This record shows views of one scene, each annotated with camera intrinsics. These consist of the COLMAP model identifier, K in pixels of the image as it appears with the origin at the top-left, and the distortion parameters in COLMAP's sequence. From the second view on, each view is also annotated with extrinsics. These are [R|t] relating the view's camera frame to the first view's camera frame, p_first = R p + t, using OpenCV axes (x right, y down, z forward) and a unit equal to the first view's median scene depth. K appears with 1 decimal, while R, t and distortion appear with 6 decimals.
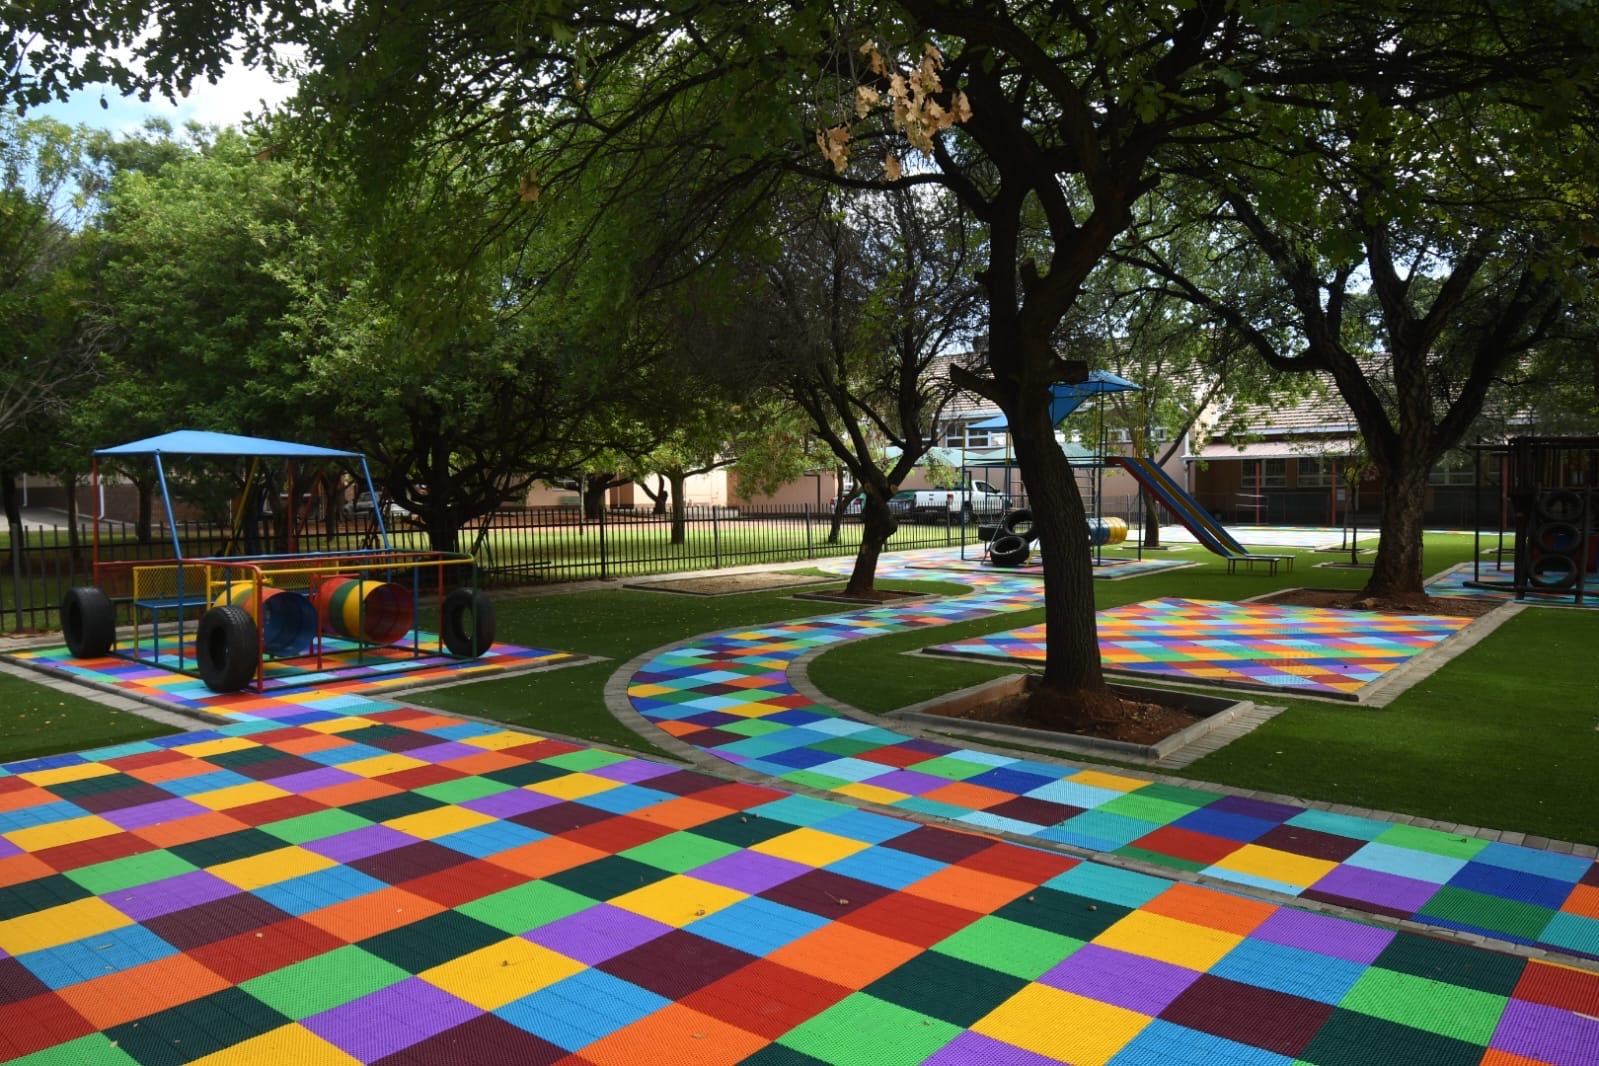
lens RADIAL K [[1124.0, 0, 799.5], [0, 1124.0, 533.0], [0, 0, 1]] dist [-0.004062, -0.000729]
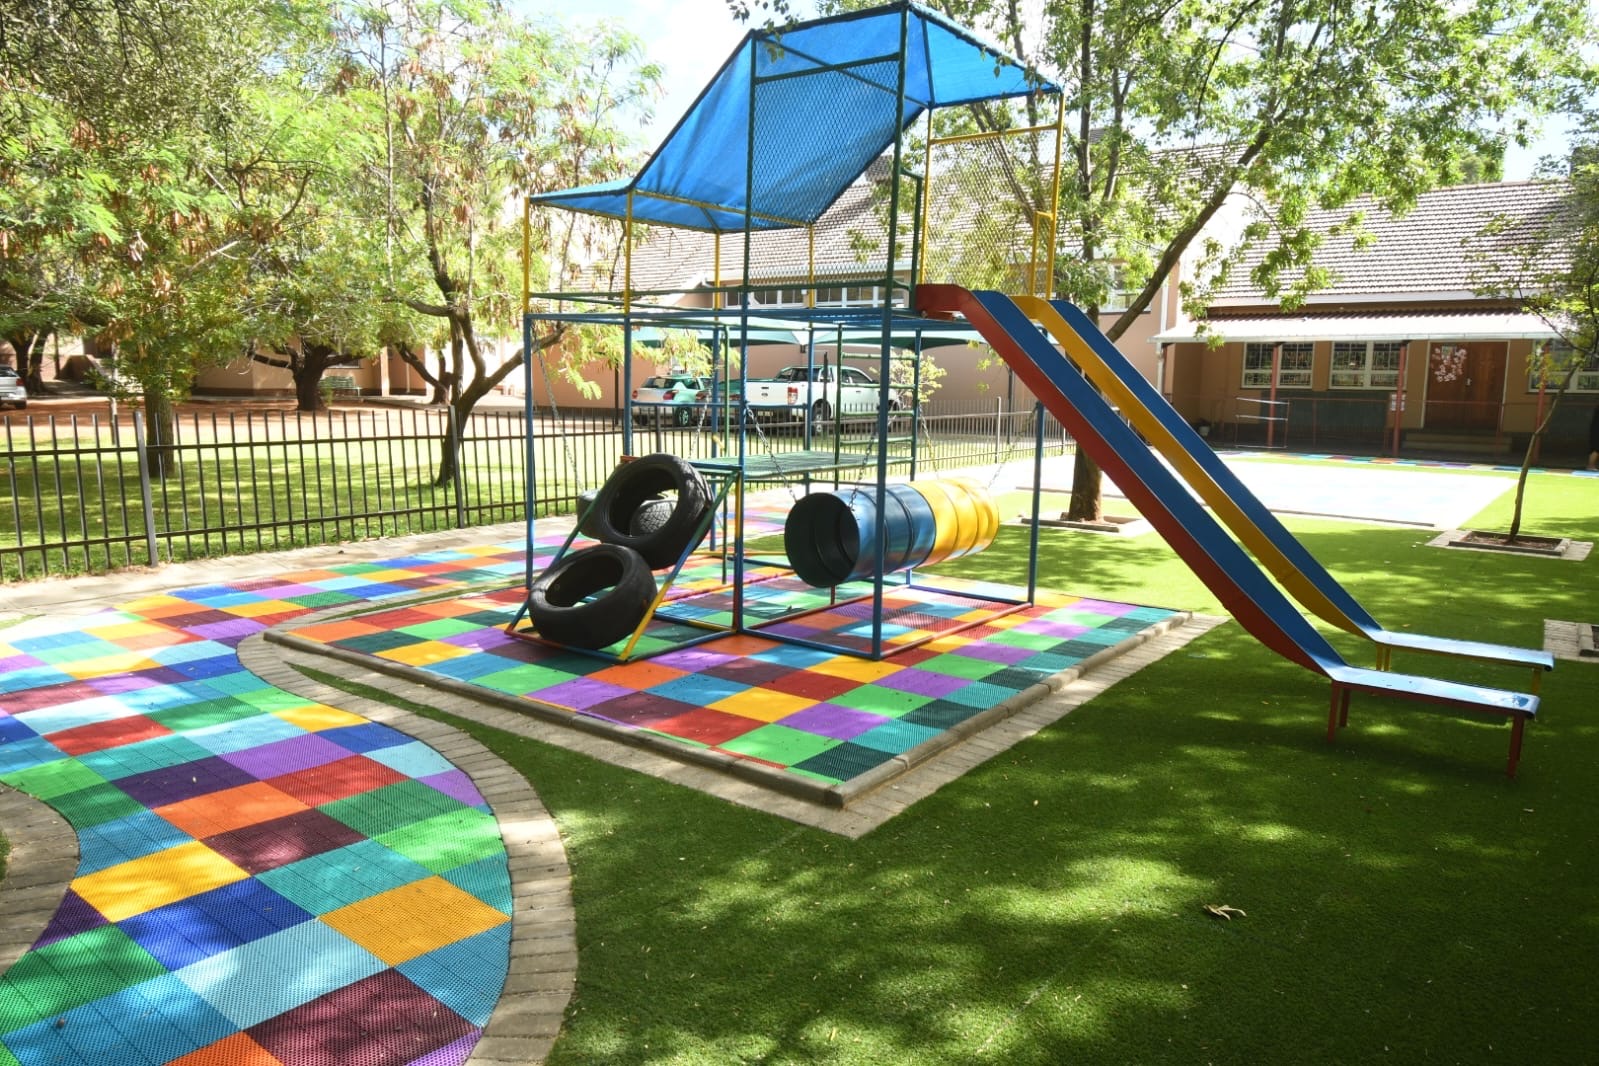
lens RADIAL K [[1124.0, 0, 799.5], [0, 1124.0, 533.0], [0, 0, 1]] dist [-0.004062, -0.000729]
pose [[0.999384, 0.017726, 0.030272, 0.124549], [-0.020662, 0.994813, 0.099603, -0.016954], [-0.028350, -0.100167, 0.994567, 0.369788]]
